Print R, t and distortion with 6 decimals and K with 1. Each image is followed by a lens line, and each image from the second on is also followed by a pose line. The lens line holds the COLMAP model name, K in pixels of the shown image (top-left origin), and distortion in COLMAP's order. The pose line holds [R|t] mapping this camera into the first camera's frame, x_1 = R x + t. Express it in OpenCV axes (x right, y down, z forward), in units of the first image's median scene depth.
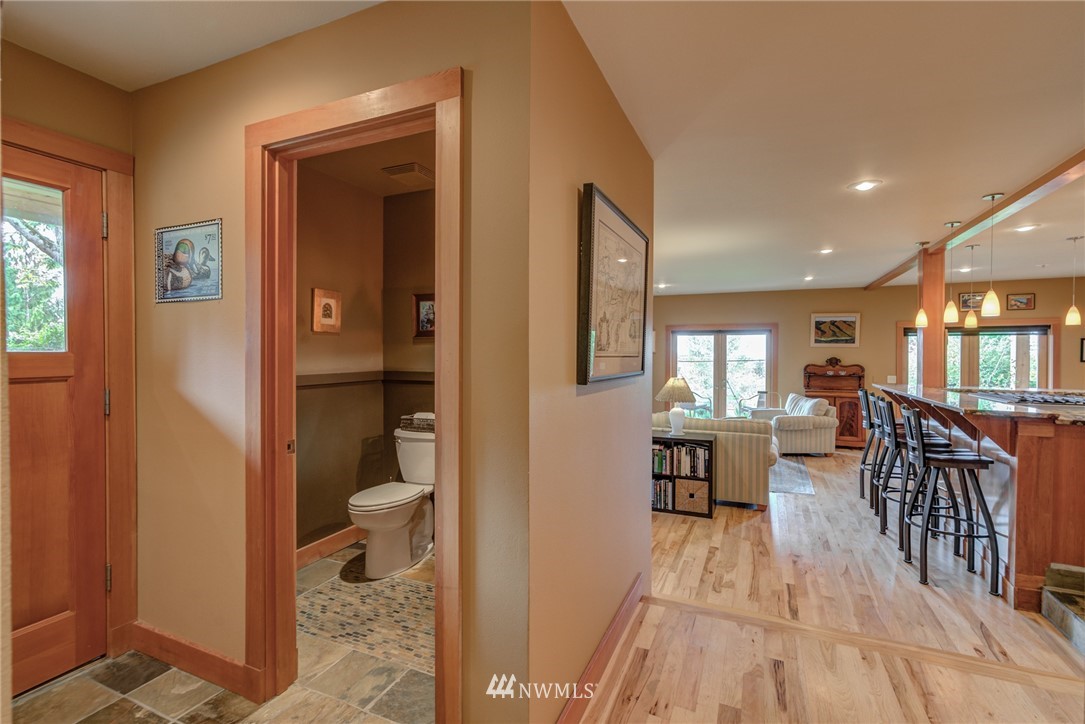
lens RADIAL K [[509.6, 0, 555.5], [0, 509.6, 357.5], [0, 0, 1]] dist [-0.003622, 0.014156]
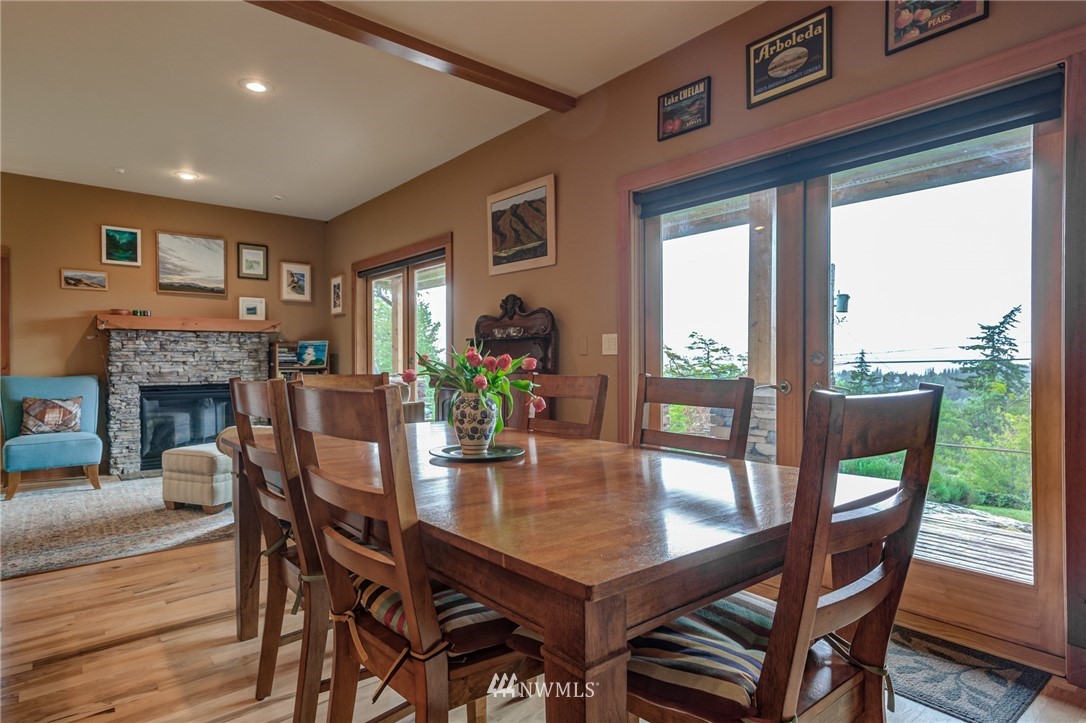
lens RADIAL K [[596.9, 0, 537.0], [0, 596.9, 364.3], [0, 0, 1]] dist [0.021792, 0.001055]
pose [[0.881141, -0.004545, -0.472832, 1.284580], [0.001760, 0.999978, -0.006332, 0.094037], [0.472851, 0.004747, 0.881130, 0.963401]]
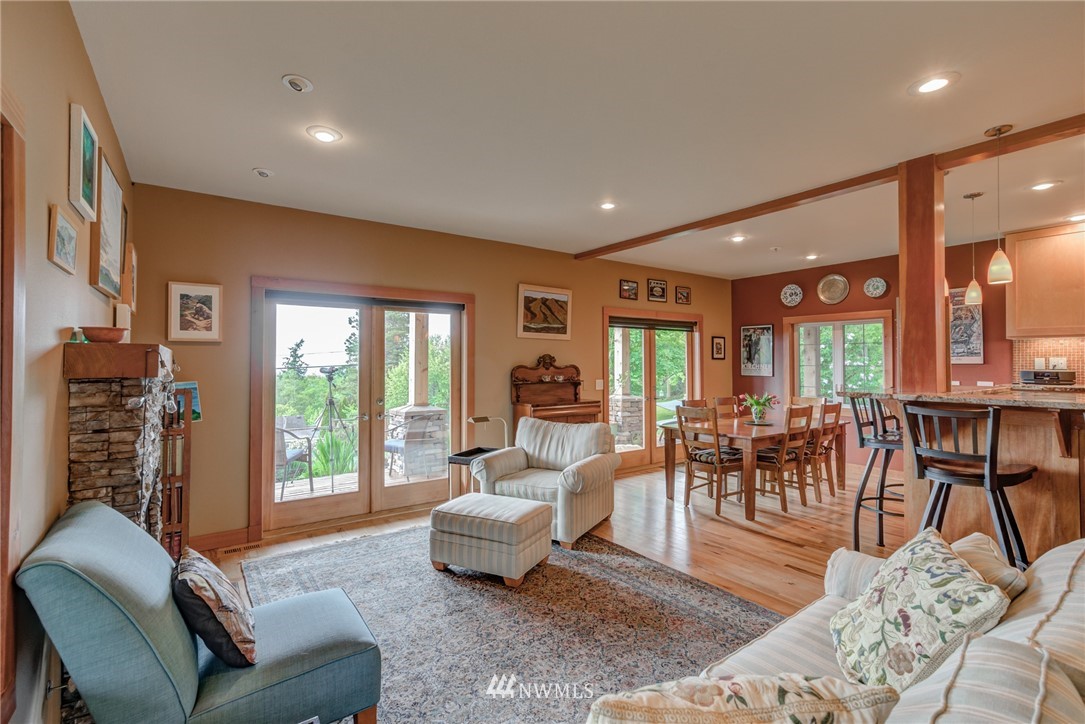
lens RADIAL K [[496.8, 0, 538.7], [0, 496.8, 357.4], [0, 0, 1]] dist [-0.004241, 0.018147]
pose [[0.524835, 0.005381, 0.851187, 0.001473], [0.012055, 0.999833, -0.013754, 0.019866], [-0.851119, 0.017480, 0.524682, 1.103258]]
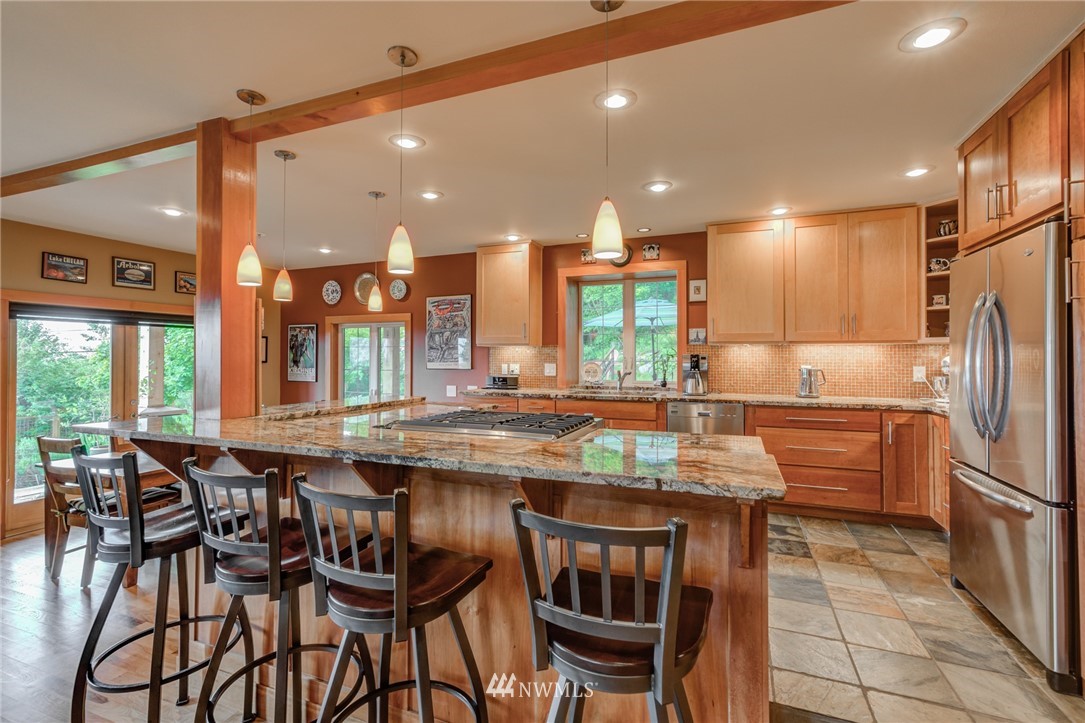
lens RADIAL K [[491.0, 0, 522.8], [0, 491.0, 353.8], [0, 0, 1]] dist [-0.001080, 0.011507]
pose [[0.016836, 0.003832, 0.999851, 0.296172], [0.011060, 0.999931, -0.004018, 0.002761], [-0.999797, 0.011126, 0.016792, 0.743878]]
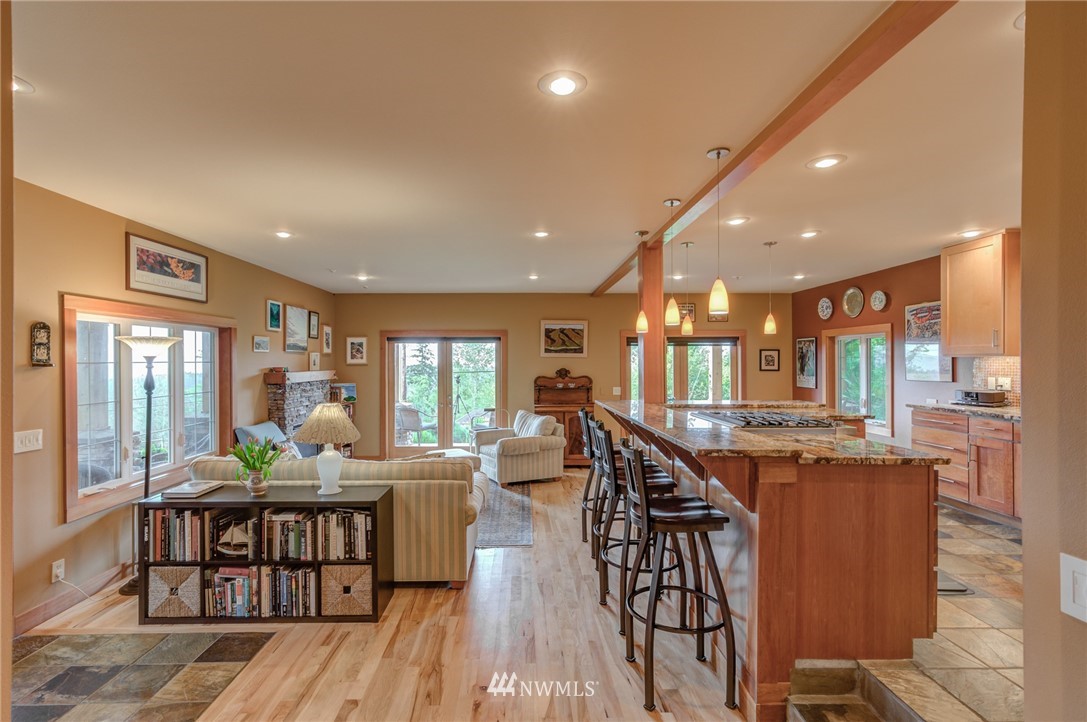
lens RADIAL K [[497.7, 0, 539.7], [0, 497.7, 356.4], [0, 0, 1]] dist [-0.004241, 0.018147]
pose [[0.912613, 0.001579, 0.408821, 0.228628], [0.007926, 0.999736, -0.021555, -0.004362], [-0.408747, 0.022911, 0.912360, 0.322881]]
